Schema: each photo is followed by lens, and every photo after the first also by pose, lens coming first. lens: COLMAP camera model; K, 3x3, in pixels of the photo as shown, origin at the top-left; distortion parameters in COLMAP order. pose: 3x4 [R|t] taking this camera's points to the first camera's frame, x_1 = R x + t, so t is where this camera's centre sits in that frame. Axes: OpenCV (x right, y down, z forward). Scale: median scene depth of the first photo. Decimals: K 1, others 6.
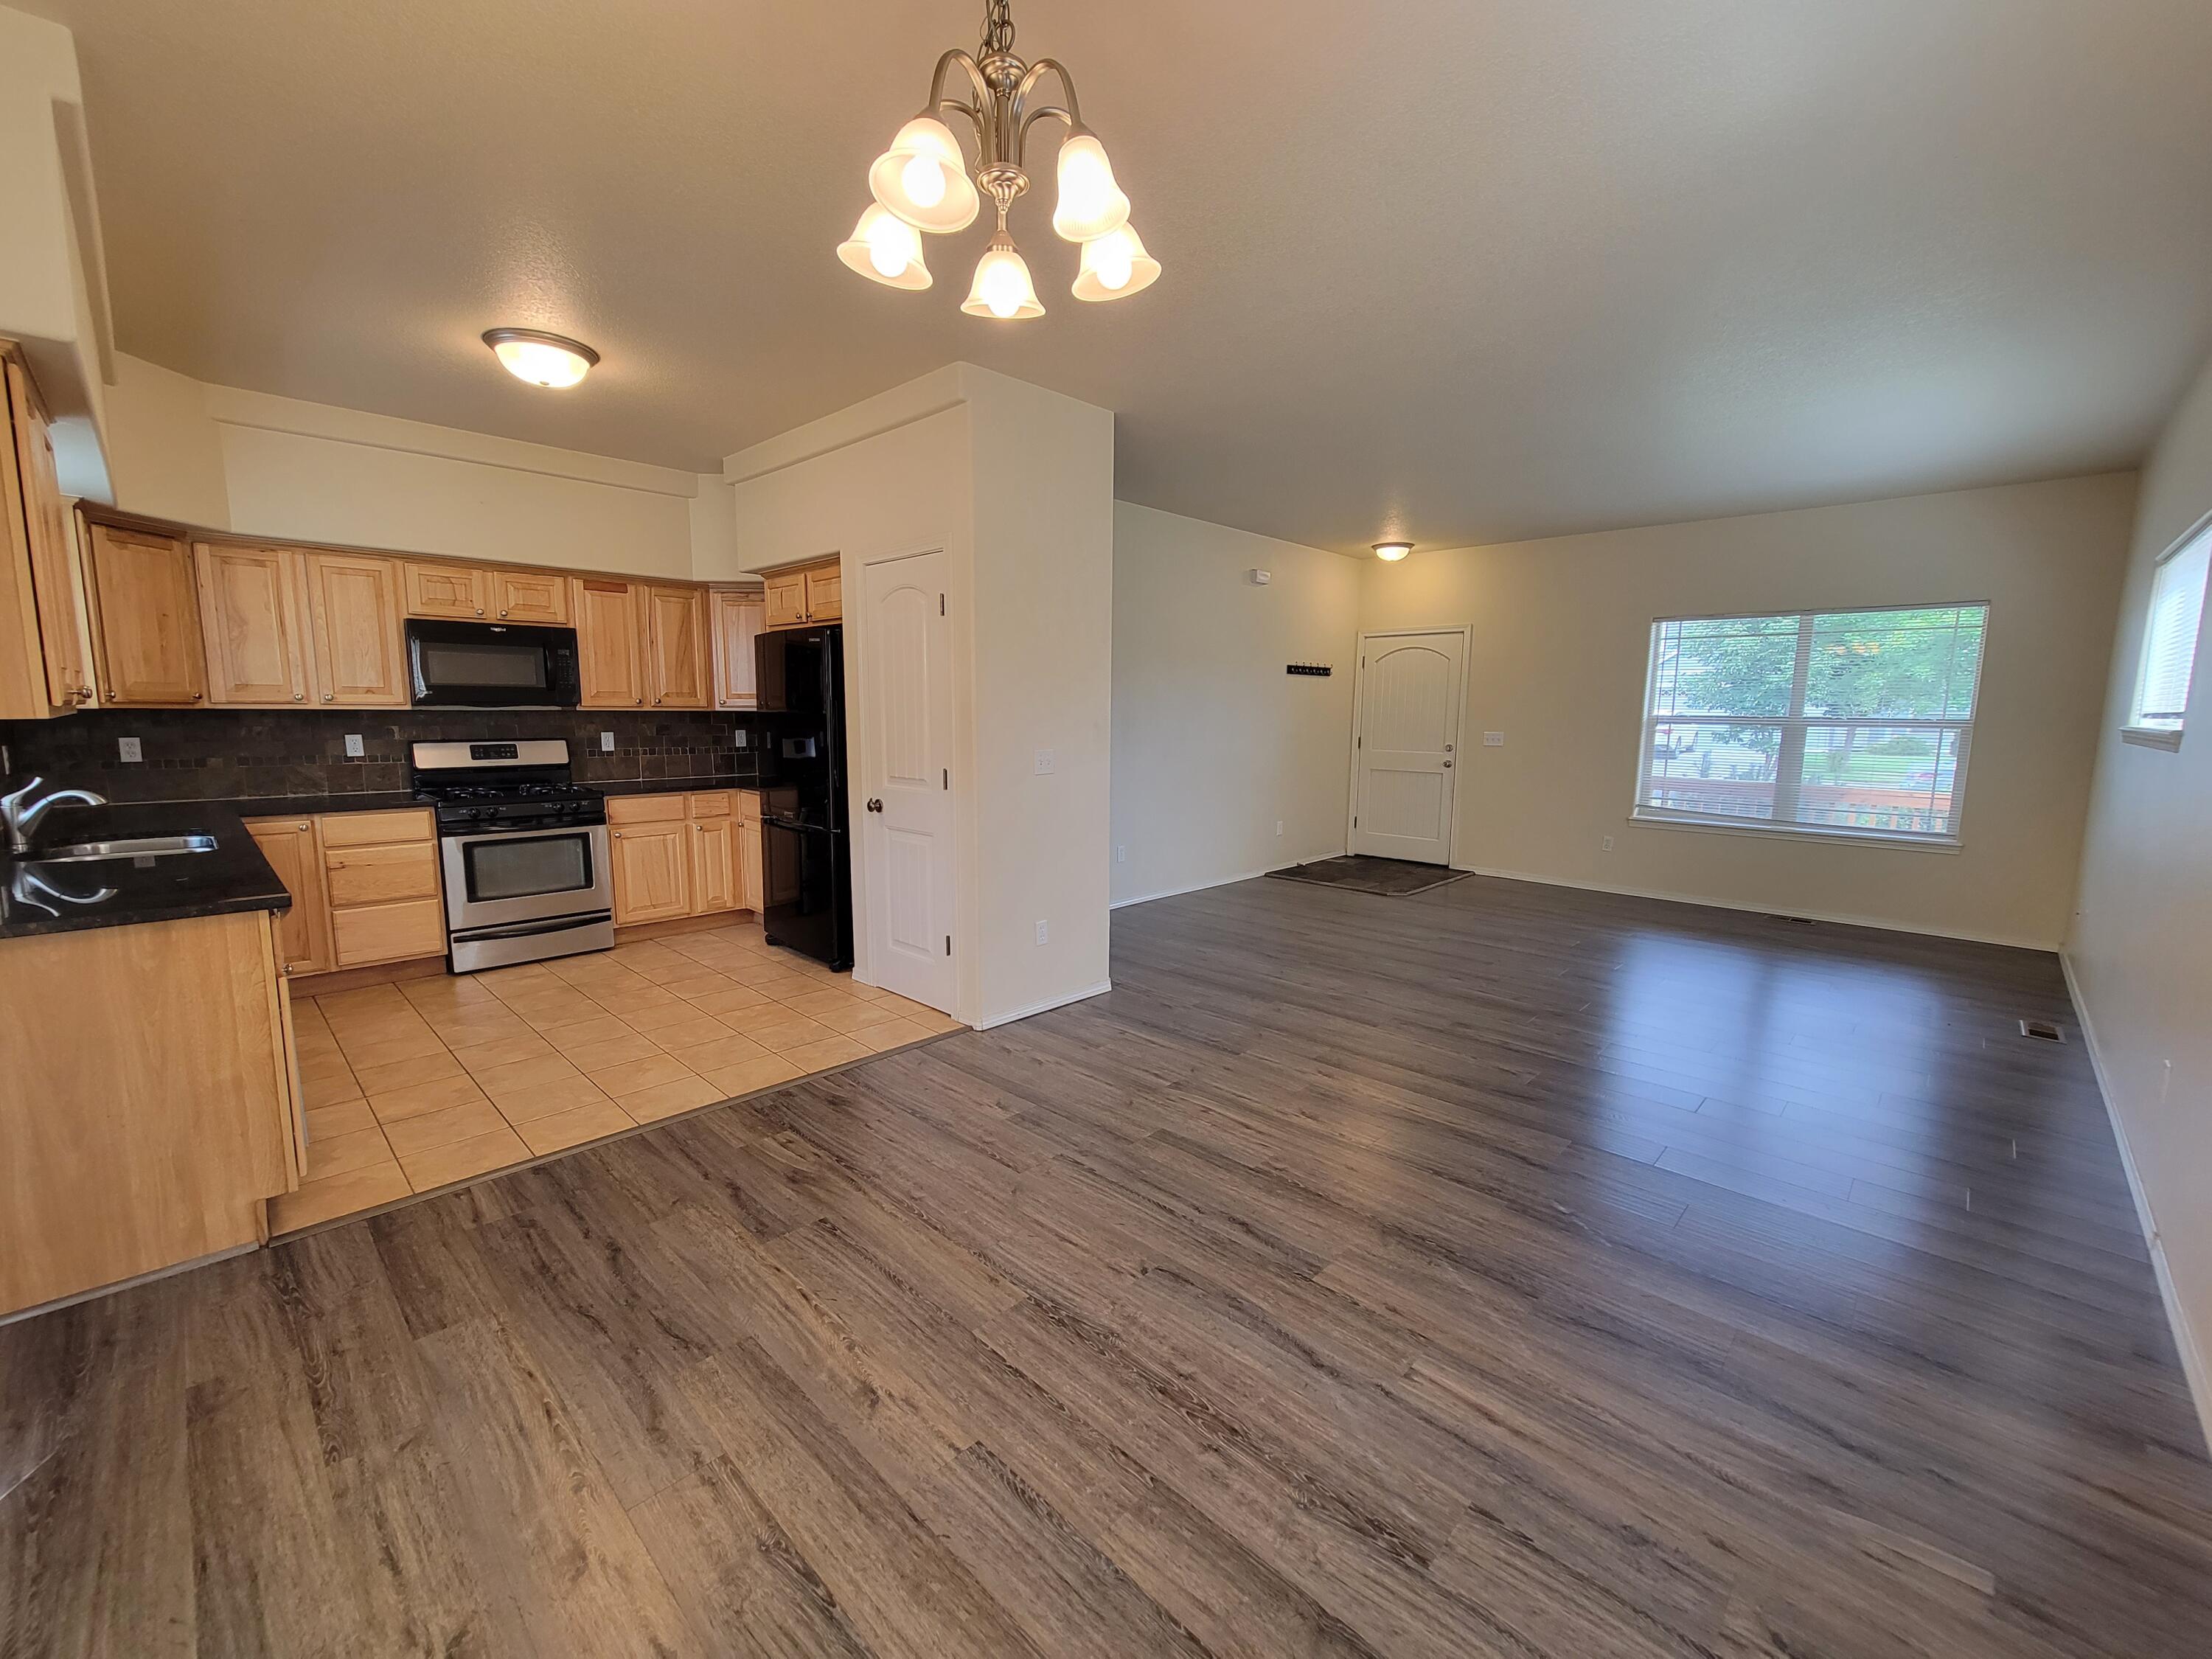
lens RADIAL K [[893.6, 0, 1106.0], [0, 893.6, 829.5], [0, 0, 1]] dist [-0.000251, -0.000048]
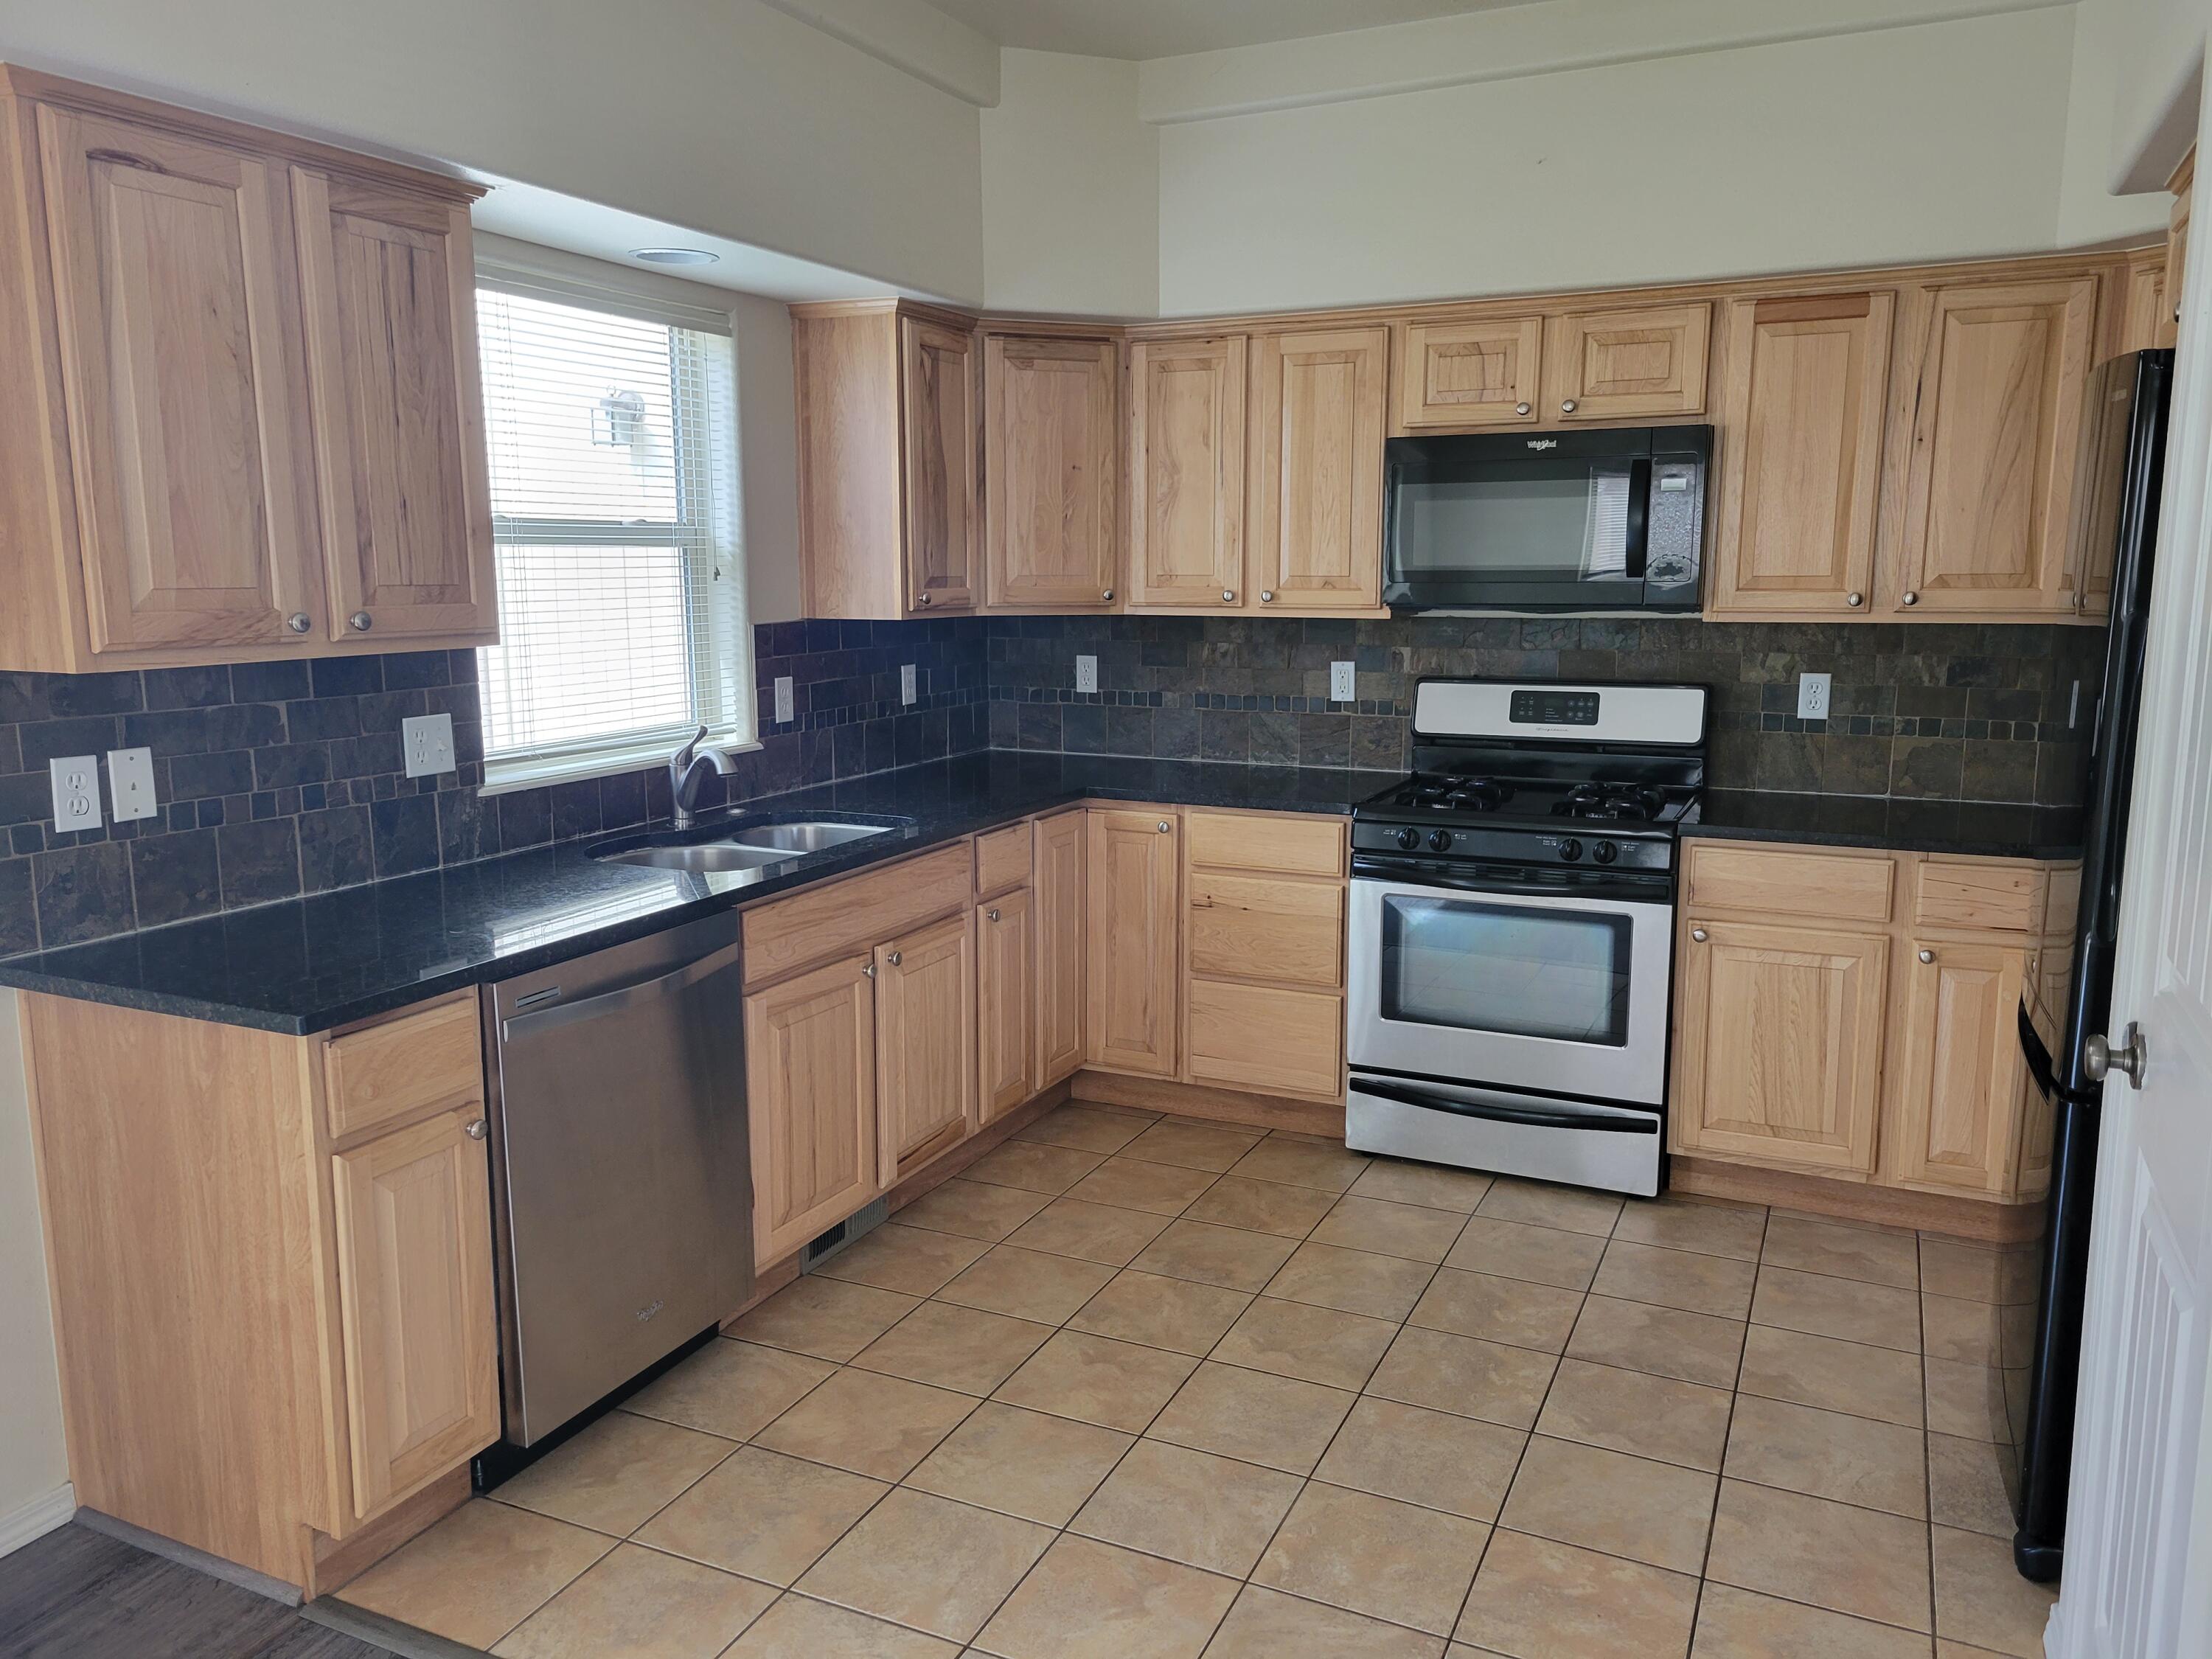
lens RADIAL K [[1633.3, 0, 1106.0], [0, 1633.3, 829.5], [0, 0, 1]] dist [0.004445, 0.002525]
pose [[0.314885, 0.143202, -0.938265, 0.061404], [-0.123117, 0.986363, 0.109225, -0.098861], [0.941111, 0.081123, 0.328222, 0.562305]]
